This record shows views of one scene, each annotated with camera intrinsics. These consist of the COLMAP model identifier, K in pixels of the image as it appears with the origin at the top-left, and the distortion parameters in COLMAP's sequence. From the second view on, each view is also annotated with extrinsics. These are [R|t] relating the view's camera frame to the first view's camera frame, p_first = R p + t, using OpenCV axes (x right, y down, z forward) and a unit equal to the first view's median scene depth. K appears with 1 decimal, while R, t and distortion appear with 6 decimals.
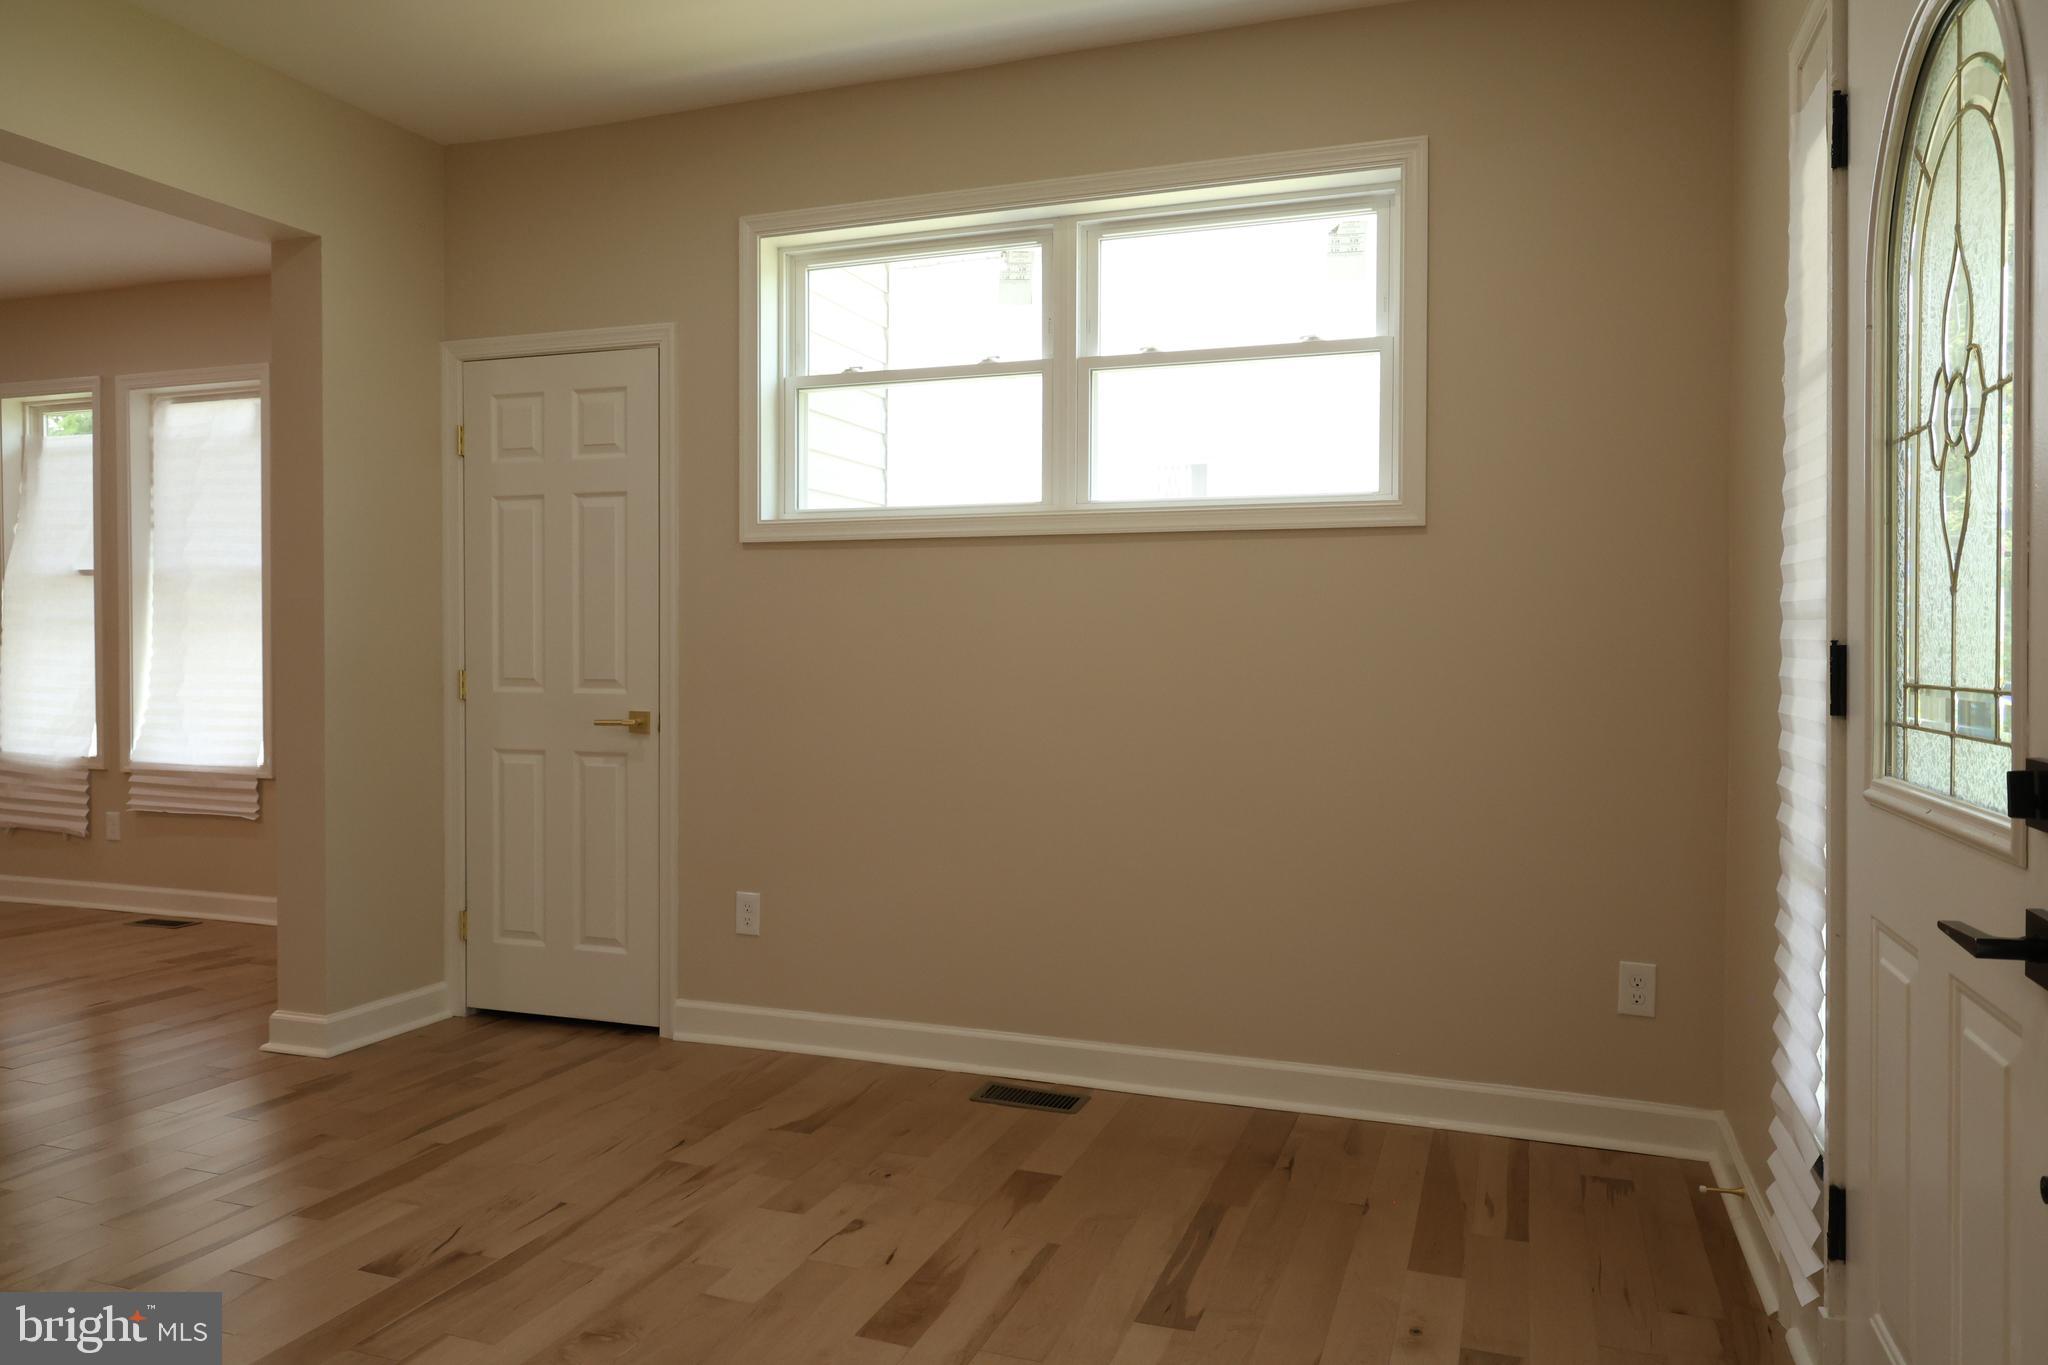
lens RADIAL K [[1372.5, 0, 1028.6], [0, 1372.5, 673.8], [0, 0, 1]] dist [-0.002963, 0.001861]
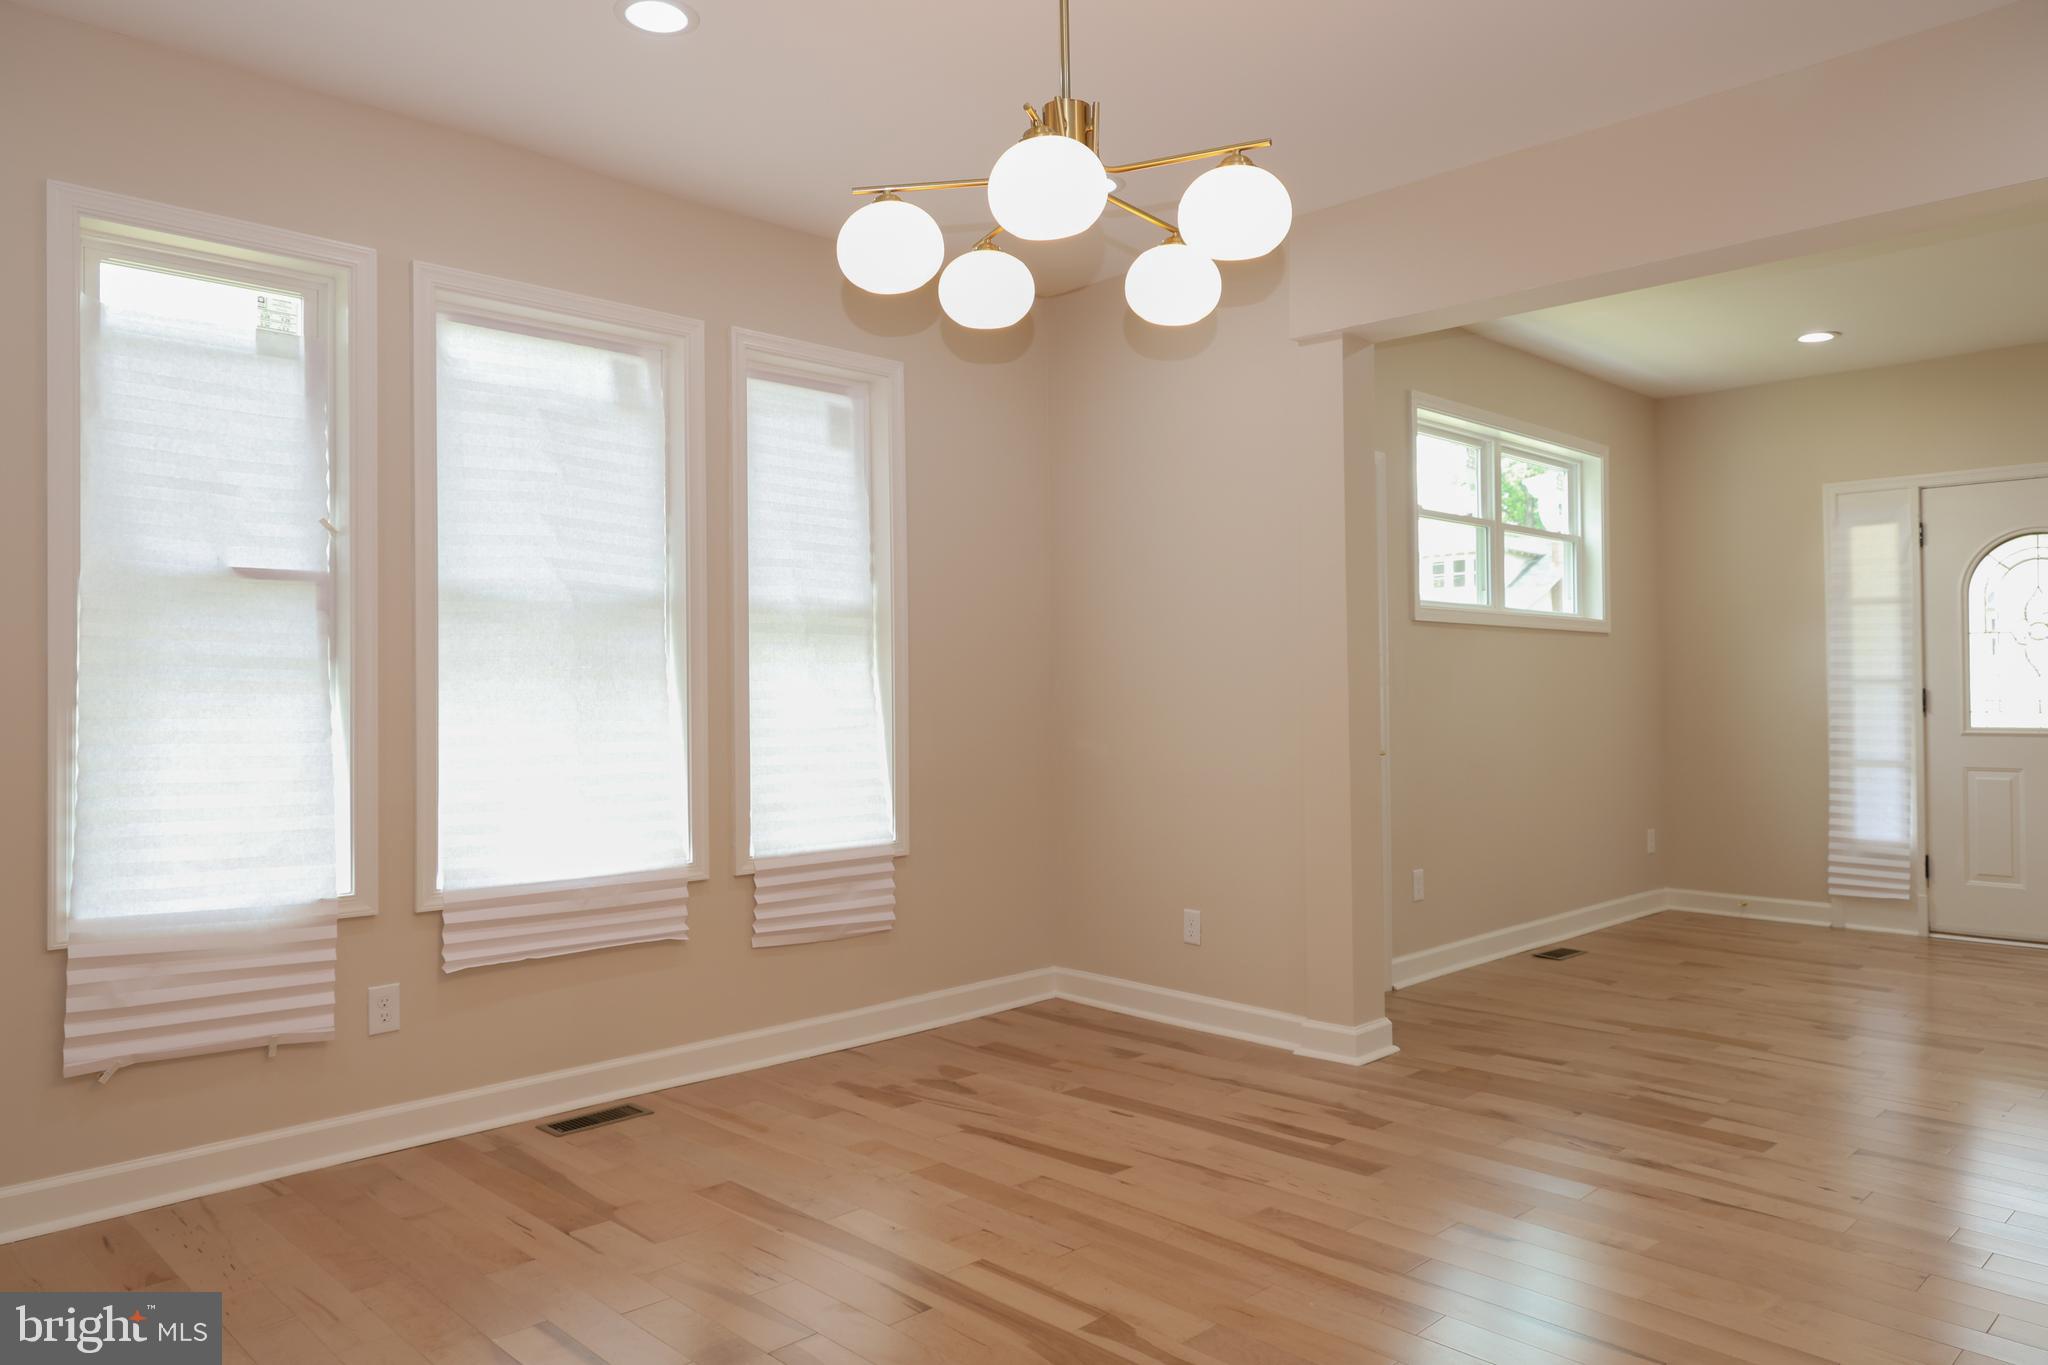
lens RADIAL K [[1372.5, 0, 1028.6], [0, 1372.5, 673.8], [0, 0, 1]] dist [-0.002963, 0.001861]
pose [[0.438443, -0.001335, 0.898758, -1.076905], [0.016809, 0.999836, -0.006714, -0.024431], [-0.898602, 0.018051, 0.438394, 0.489260]]
